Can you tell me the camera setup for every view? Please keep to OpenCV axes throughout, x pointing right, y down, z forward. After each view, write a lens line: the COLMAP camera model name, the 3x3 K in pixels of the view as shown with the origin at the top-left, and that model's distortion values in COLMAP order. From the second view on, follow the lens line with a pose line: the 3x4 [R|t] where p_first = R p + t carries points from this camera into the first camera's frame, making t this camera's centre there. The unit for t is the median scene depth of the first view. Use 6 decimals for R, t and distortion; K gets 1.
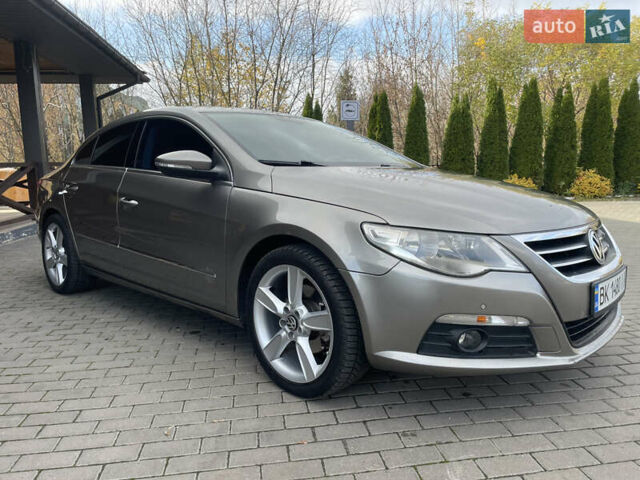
lens RADIAL K [[481.7, 0, 323.2], [0, 481.7, 239.9], [0, 0, 1]] dist [0.034687, -0.027505]
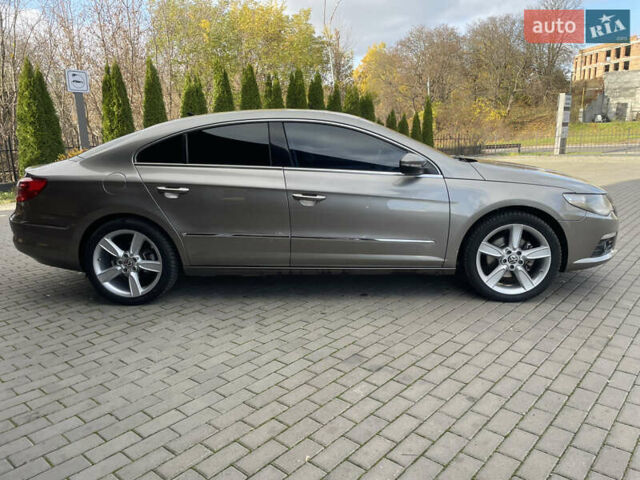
lens RADIAL K [[481.7, 0, 326.1], [0, 481.7, 239.8], [0, 0, 1]] dist [0.034687, -0.027505]
pose [[0.764689, -0.135939, 0.629897, -1.036375], [0.101005, 0.990698, 0.091185, -0.072341], [-0.636434, -0.006106, 0.771307, 0.080449]]
